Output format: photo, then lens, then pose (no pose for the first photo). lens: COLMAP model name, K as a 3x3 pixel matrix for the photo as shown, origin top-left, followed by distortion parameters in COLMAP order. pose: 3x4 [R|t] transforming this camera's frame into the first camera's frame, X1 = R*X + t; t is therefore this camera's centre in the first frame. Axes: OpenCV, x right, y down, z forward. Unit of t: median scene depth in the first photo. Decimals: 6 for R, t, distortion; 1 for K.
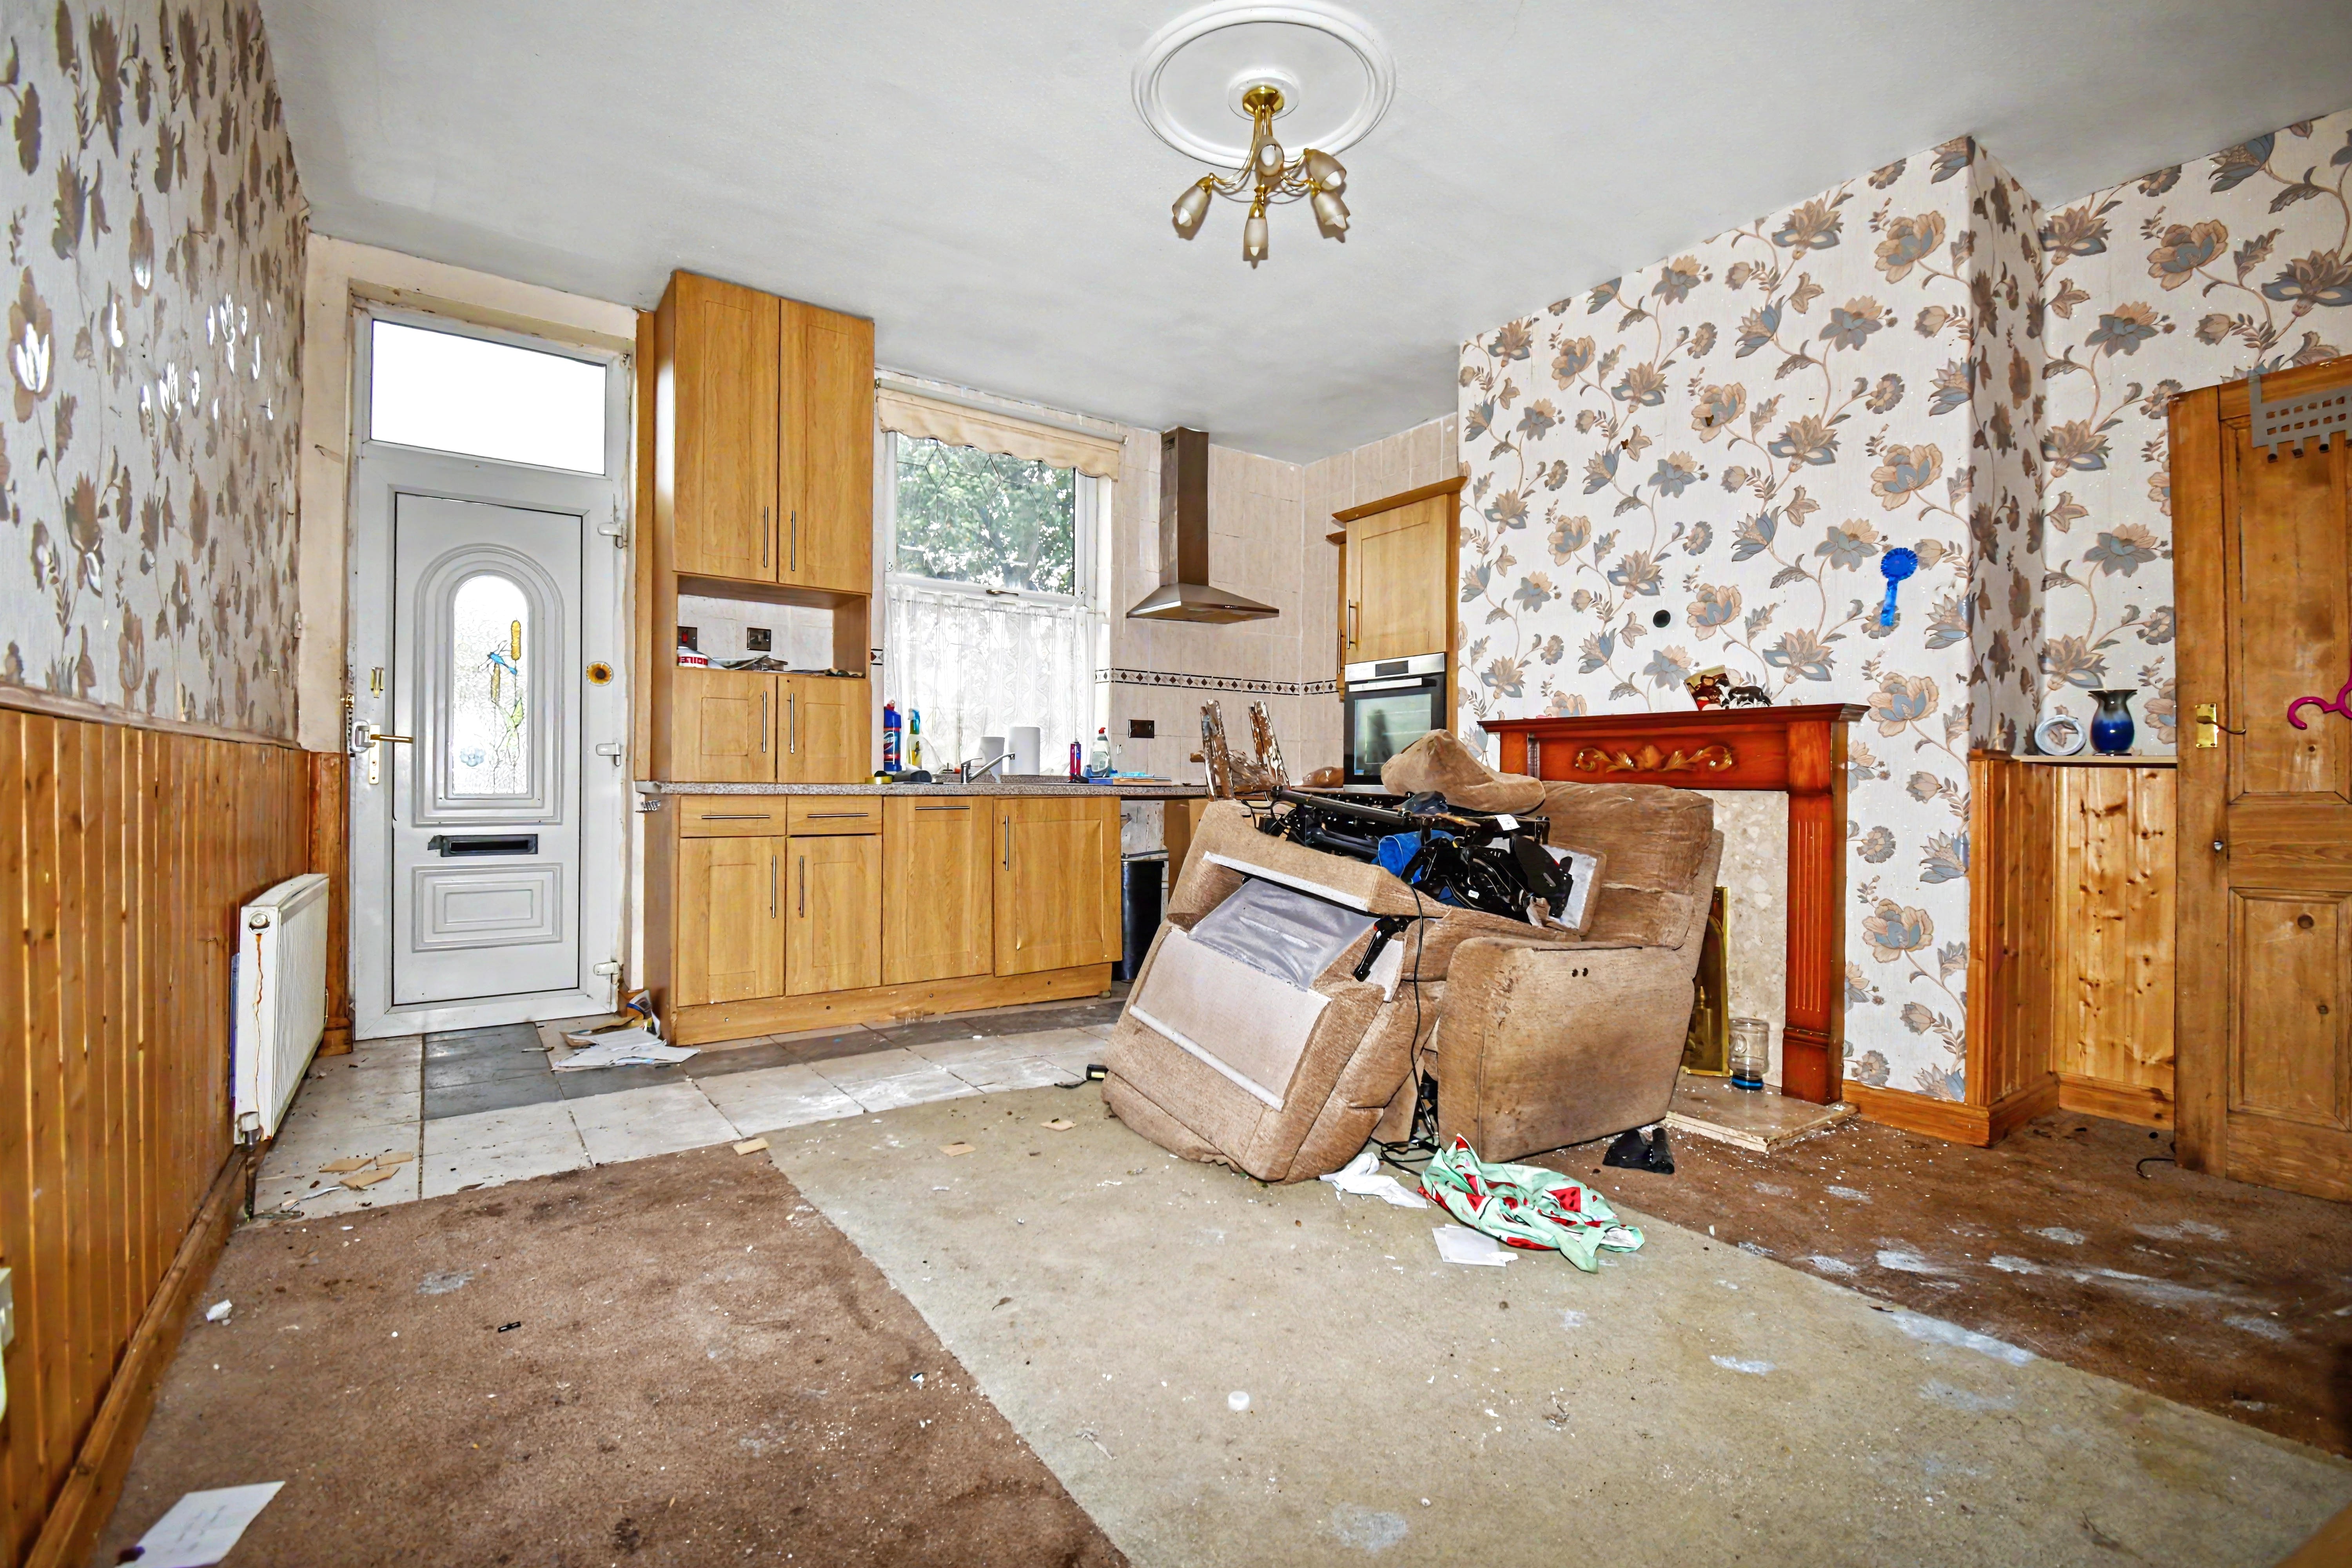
lens RADIAL K [[1075.2, 0, 1183.4], [0, 1075.2, 784.4], [0, 0, 1]] dist [-0.002388, -0.000641]
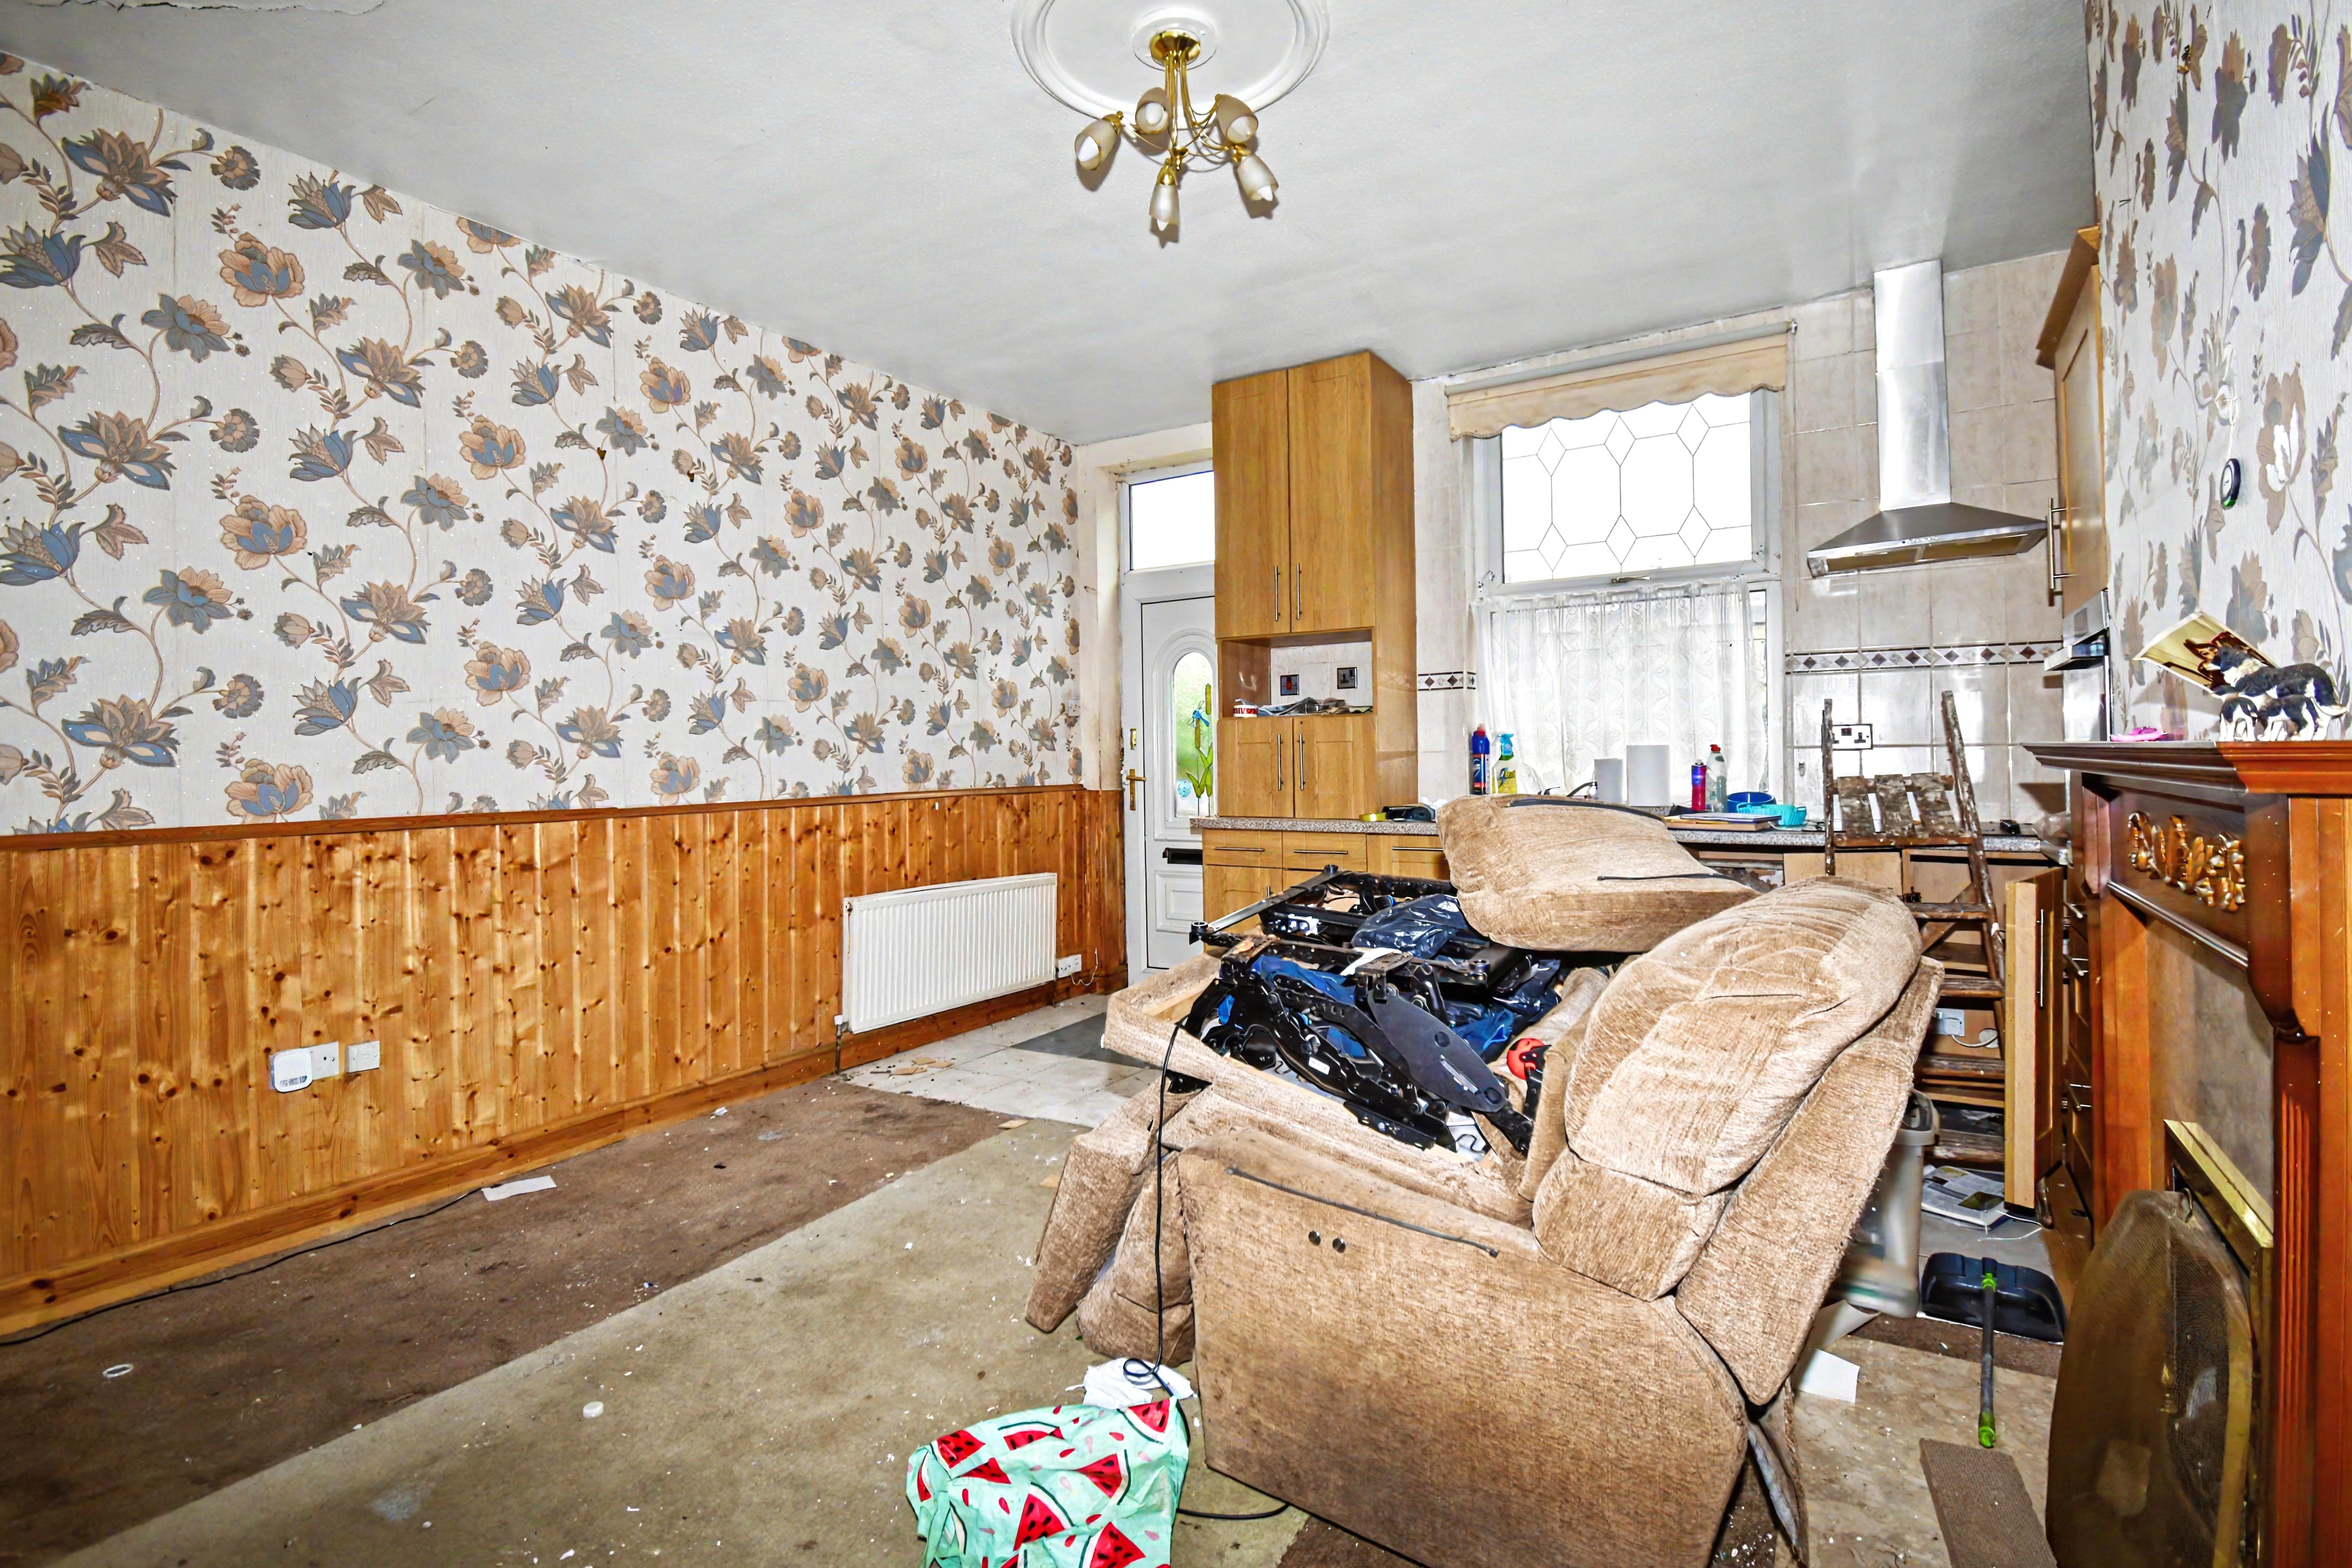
lens RADIAL K [[1092.0, 0, 1179.6], [0, 1092.0, 769.4], [0, 0, 1]] dist [0.001980, -0.000089]
pose [[0.395600, -0.003704, -0.918415, 0.655901], [0.018471, 0.999822, 0.003924, -0.063548], [0.918237, -0.018517, 0.395598, 0.514886]]
